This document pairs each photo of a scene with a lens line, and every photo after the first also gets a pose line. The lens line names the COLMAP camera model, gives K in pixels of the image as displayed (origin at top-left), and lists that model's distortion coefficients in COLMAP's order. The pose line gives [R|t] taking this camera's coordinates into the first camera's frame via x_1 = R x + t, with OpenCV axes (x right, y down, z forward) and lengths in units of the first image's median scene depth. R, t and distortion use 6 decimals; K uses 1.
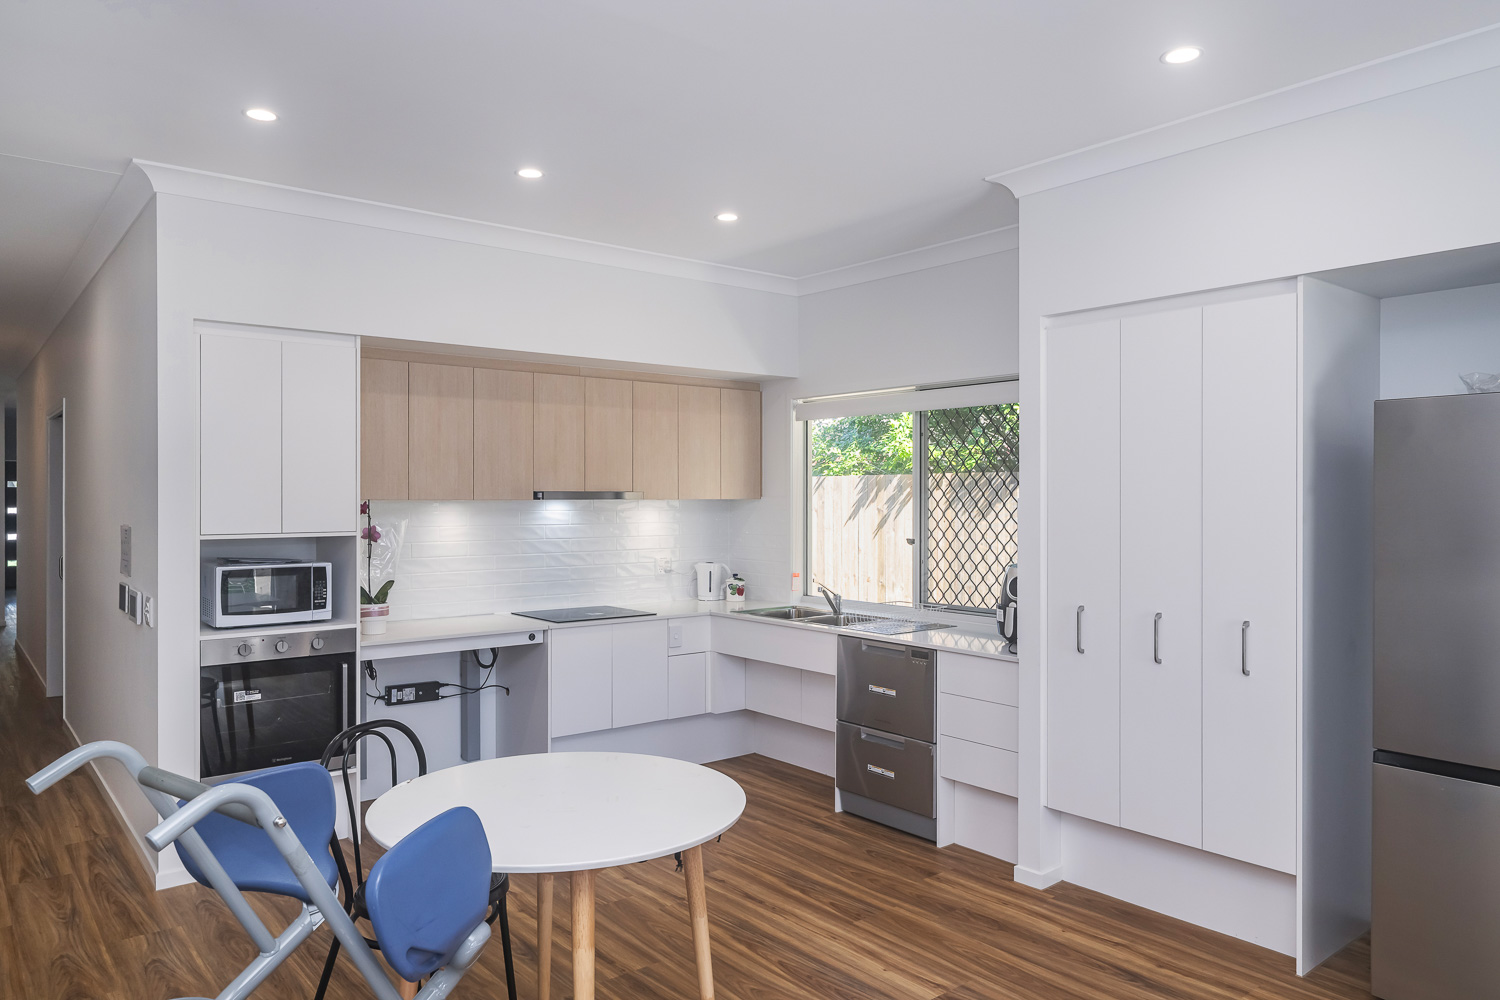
lens RADIAL K [[1026.1, 0, 748.4], [0, 1026.1, 496.0], [0, 0, 1]] dist [0.008486, 0.001259]
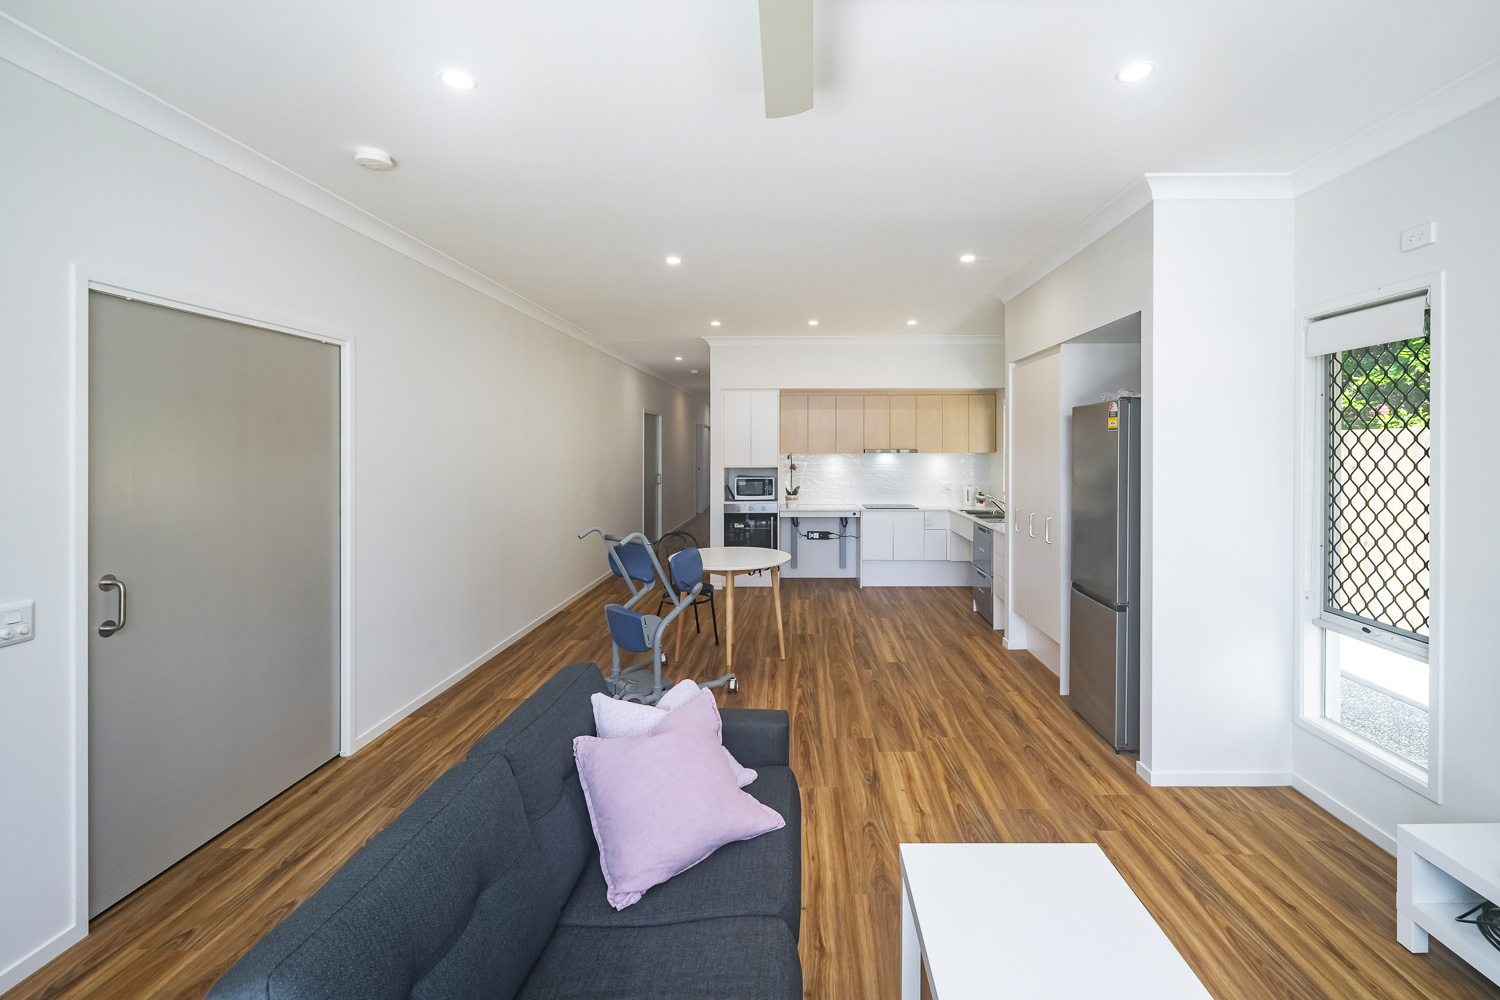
lens RADIAL K [[596.4, 0, 752.0], [0, 596.4, 451.9], [0, 0, 1]] dist [0.000119, -0.000018]
pose [[0.769221, 0.003906, -0.638971, 0.455912], [-0.000747, 0.999986, 0.005214, -0.005490], [0.638982, -0.003533, 0.769213, -0.150325]]
